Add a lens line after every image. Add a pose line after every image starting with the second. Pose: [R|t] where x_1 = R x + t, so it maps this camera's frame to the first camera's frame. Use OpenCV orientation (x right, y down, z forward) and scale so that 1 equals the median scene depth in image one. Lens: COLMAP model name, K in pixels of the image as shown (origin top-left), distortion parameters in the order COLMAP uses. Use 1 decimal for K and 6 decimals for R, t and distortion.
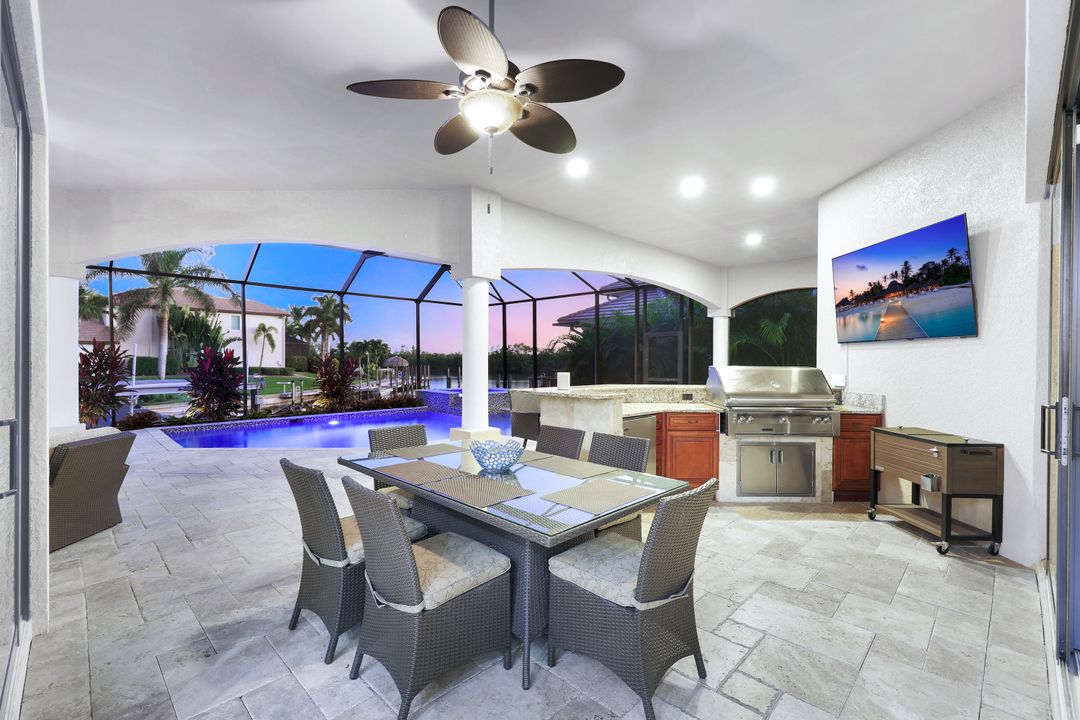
lens RADIAL K [[476.6, 0, 540.0], [0, 476.6, 360.0], [0, 0, 1]] dist [0.002615, 0.000229]
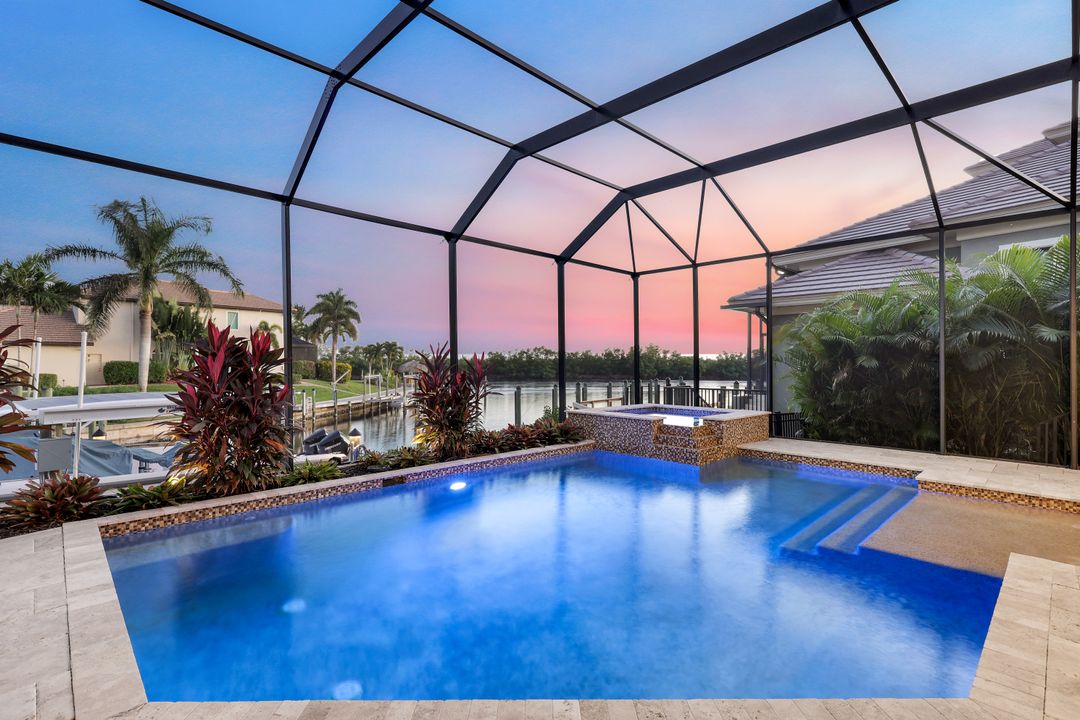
lens RADIAL K [[508.2, 0, 540.0], [0, 508.2, 360.0], [0, 0, 1]] dist [0.003128, 0.001264]
pose [[0.999872, -0.002590, -0.015802, -0.106241], [0.002412, 0.999934, -0.011272, 0.002954], [0.015830, 0.011232, 0.999812, 0.145116]]
